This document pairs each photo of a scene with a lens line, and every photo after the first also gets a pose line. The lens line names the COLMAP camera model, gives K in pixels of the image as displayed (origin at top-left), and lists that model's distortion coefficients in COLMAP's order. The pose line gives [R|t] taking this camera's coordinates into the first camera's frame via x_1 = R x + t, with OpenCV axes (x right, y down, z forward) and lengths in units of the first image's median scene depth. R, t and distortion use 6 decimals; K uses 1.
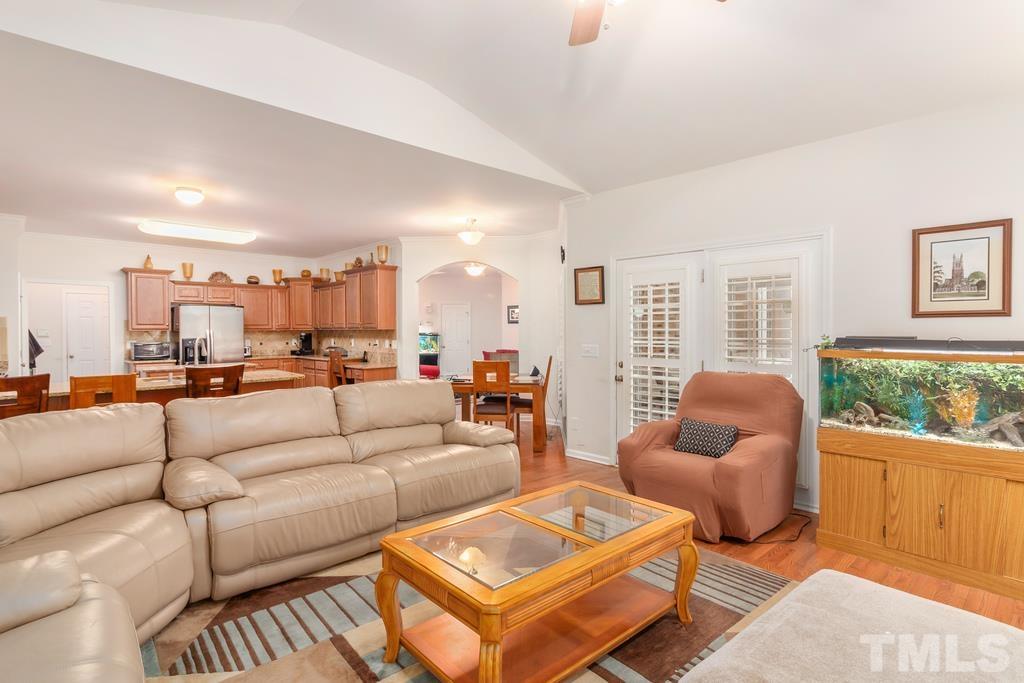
lens RADIAL K [[526.2, 0, 512.8], [0, 526.2, 331.5], [0, 0, 1]] dist [0.003150, -0.001589]
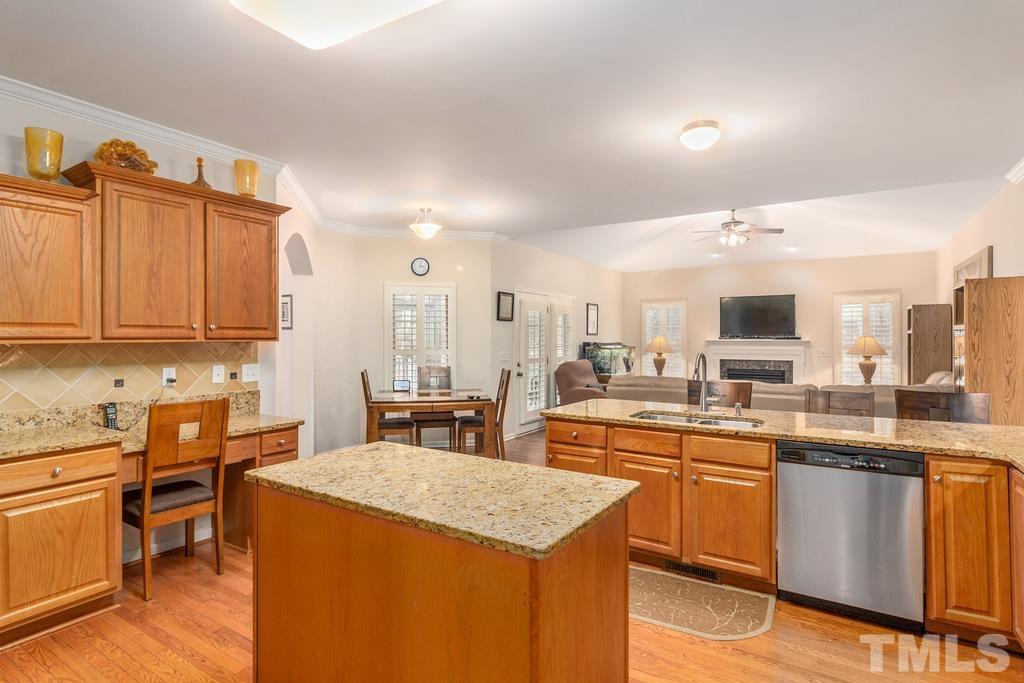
lens RADIAL K [[526.2, 0, 519.4], [0, 526.2, 337.8], [0, 0, 1]] dist [0.003150, -0.001589]
pose [[-0.283076, 0.003987, 0.959089, -1.192524], [0.006878, 0.999974, -0.002127, -0.006040], [-0.959073, 0.005994, -0.283096, 1.419524]]
